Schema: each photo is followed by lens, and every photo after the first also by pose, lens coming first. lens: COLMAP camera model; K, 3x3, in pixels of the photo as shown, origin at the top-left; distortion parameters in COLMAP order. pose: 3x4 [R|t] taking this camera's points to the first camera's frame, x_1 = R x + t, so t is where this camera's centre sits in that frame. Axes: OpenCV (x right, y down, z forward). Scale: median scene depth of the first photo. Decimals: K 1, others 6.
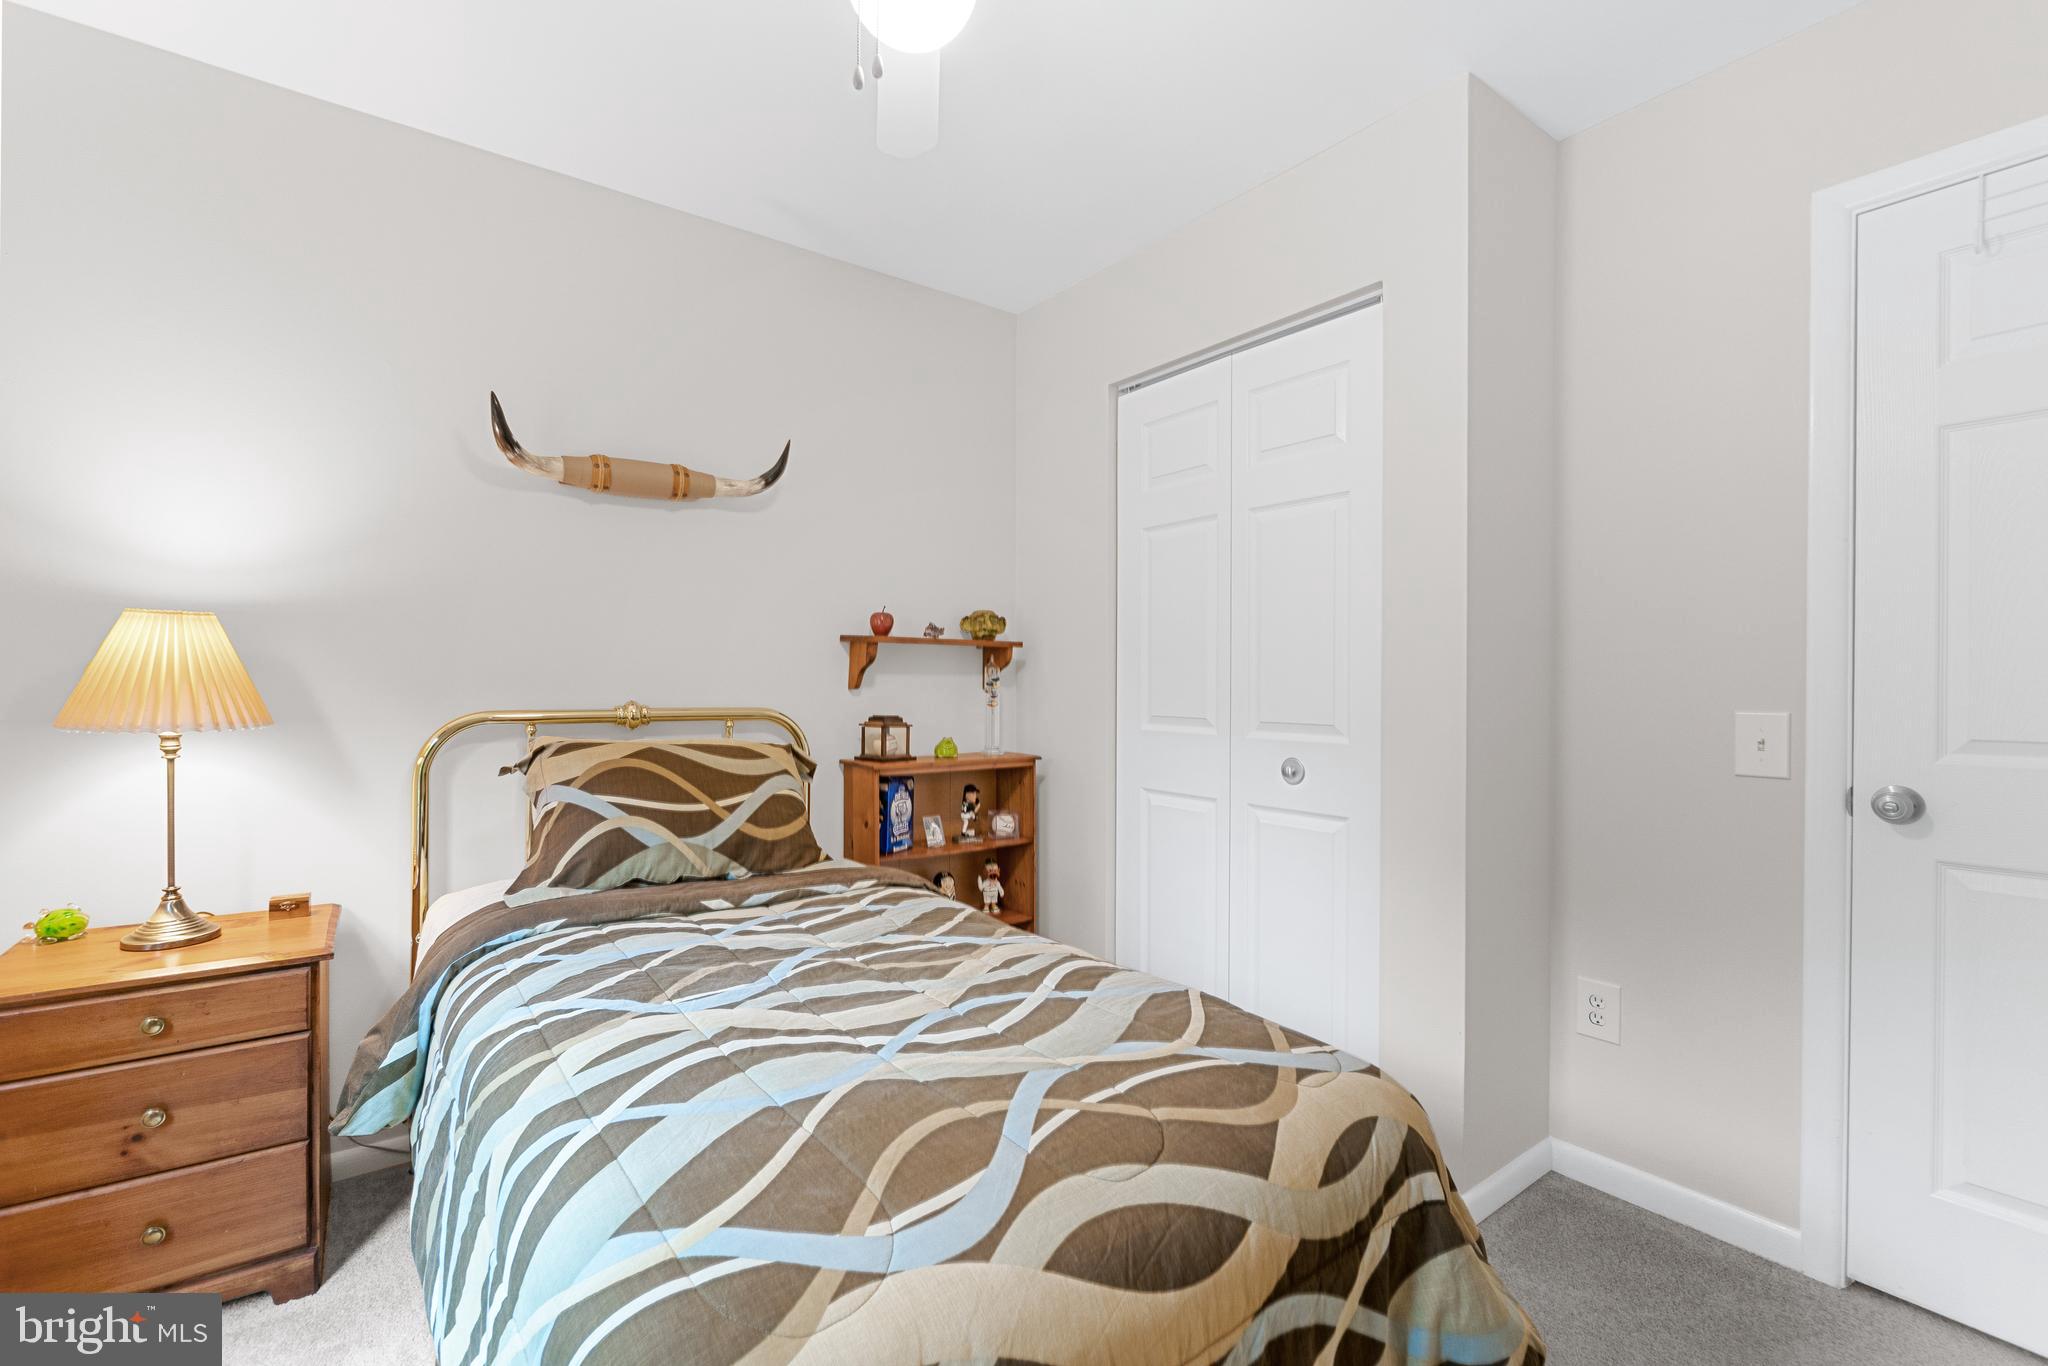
lens RADIAL K [[888.7, 0, 989.4], [0, 888.7, 693.5], [0, 0, 1]] dist [-0.000812, -0.005030]
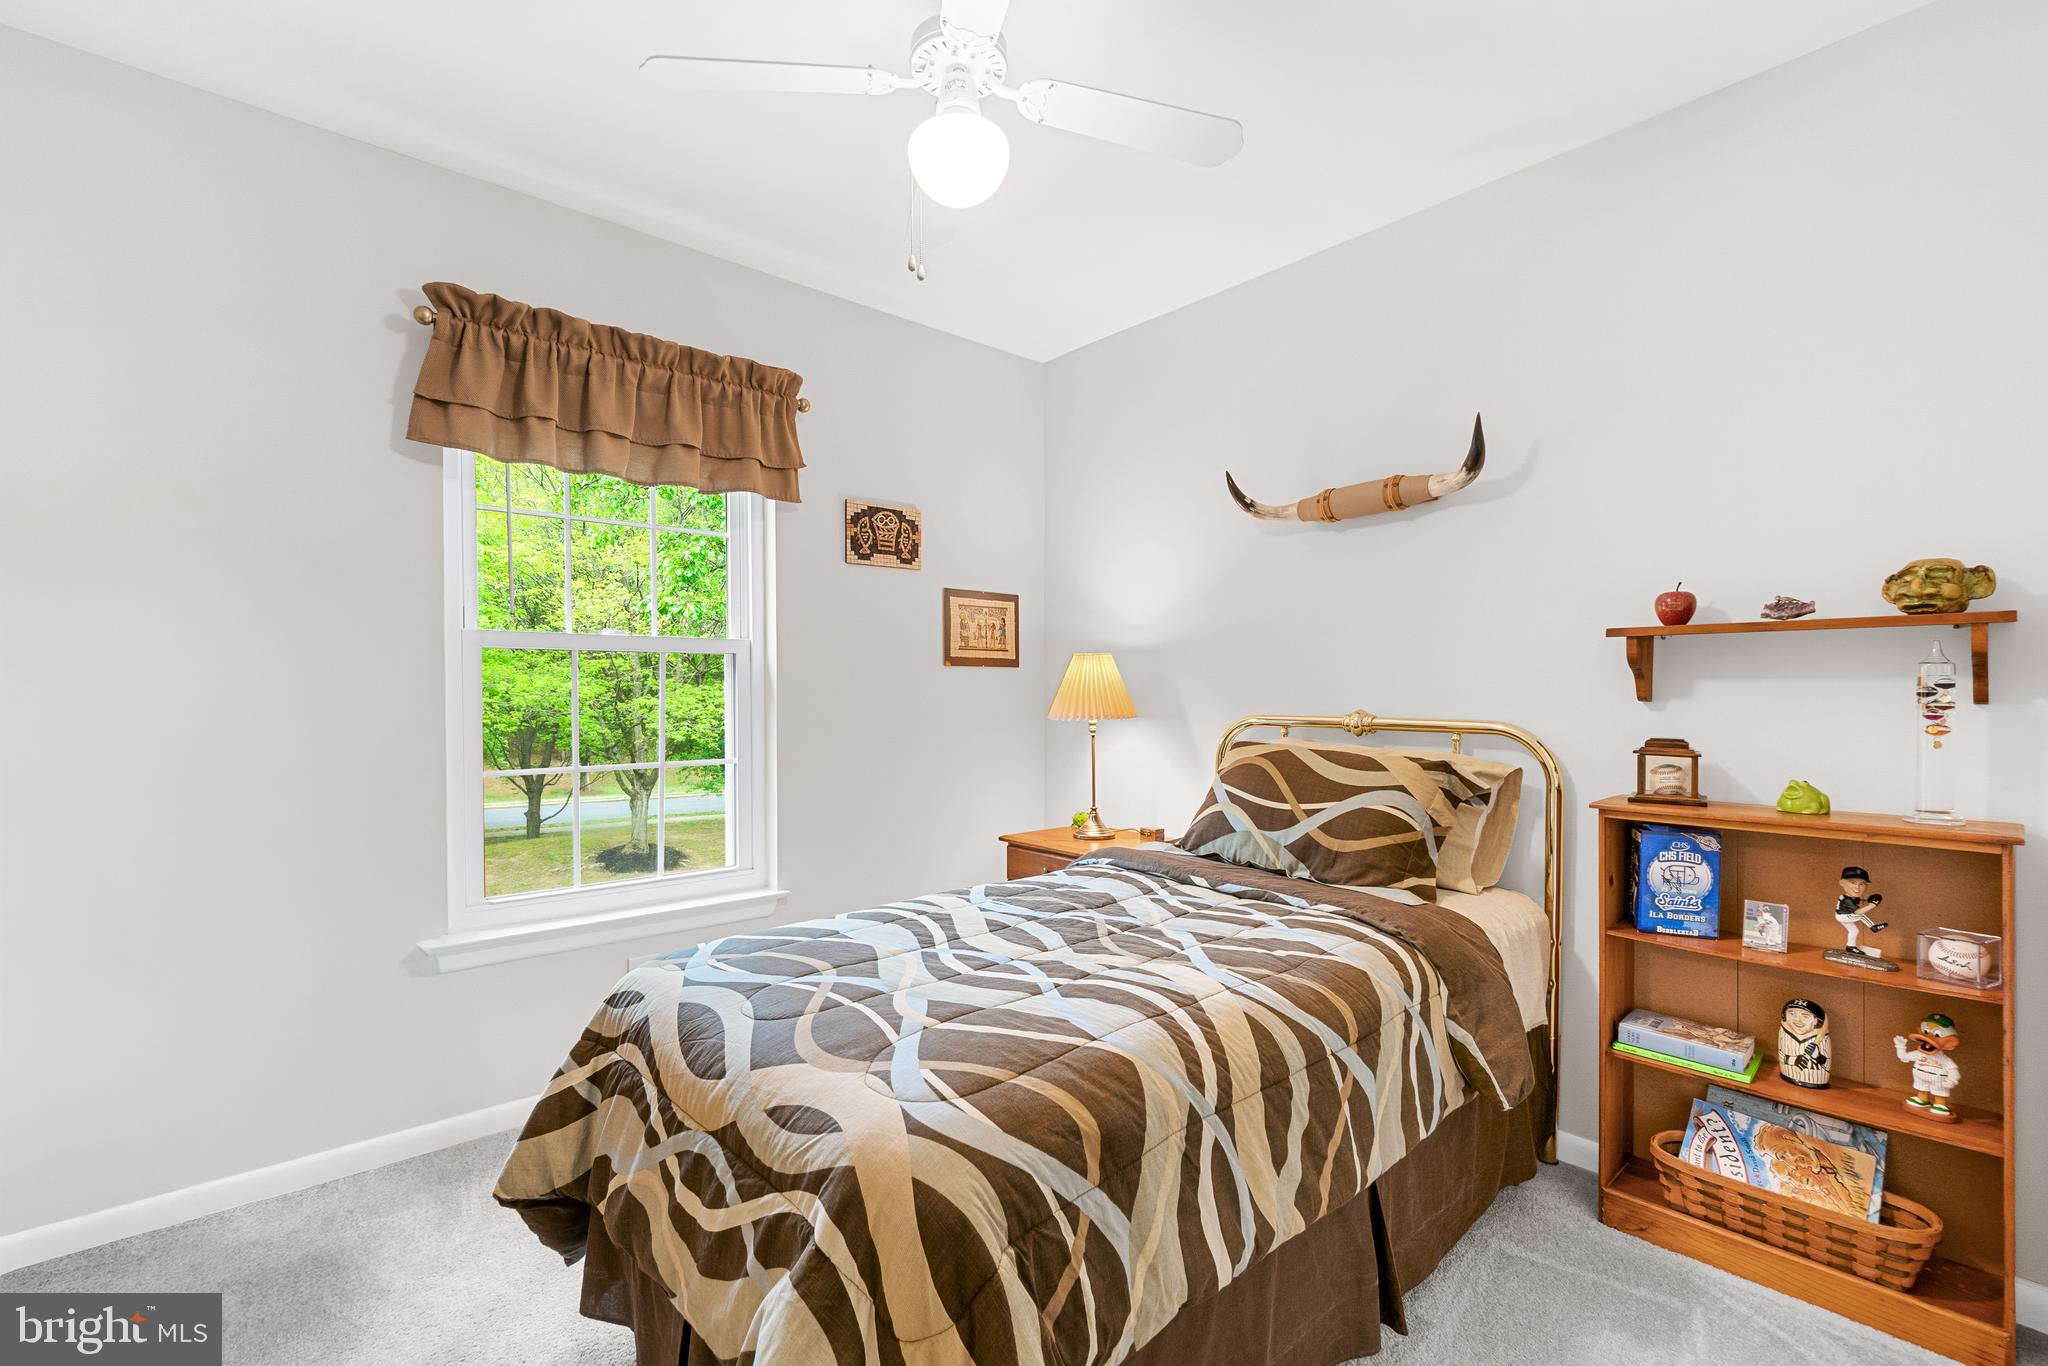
lens RADIAL K [[888.7, 0, 989.4], [0, 888.7, 693.5], [0, 0, 1]] dist [-0.000812, -0.005030]
pose [[0.080529, -0.004497, -0.996742, 0.721841], [-0.015168, 0.999869, -0.005736, 0.002007], [0.996637, 0.015581, 0.080450, 0.547593]]
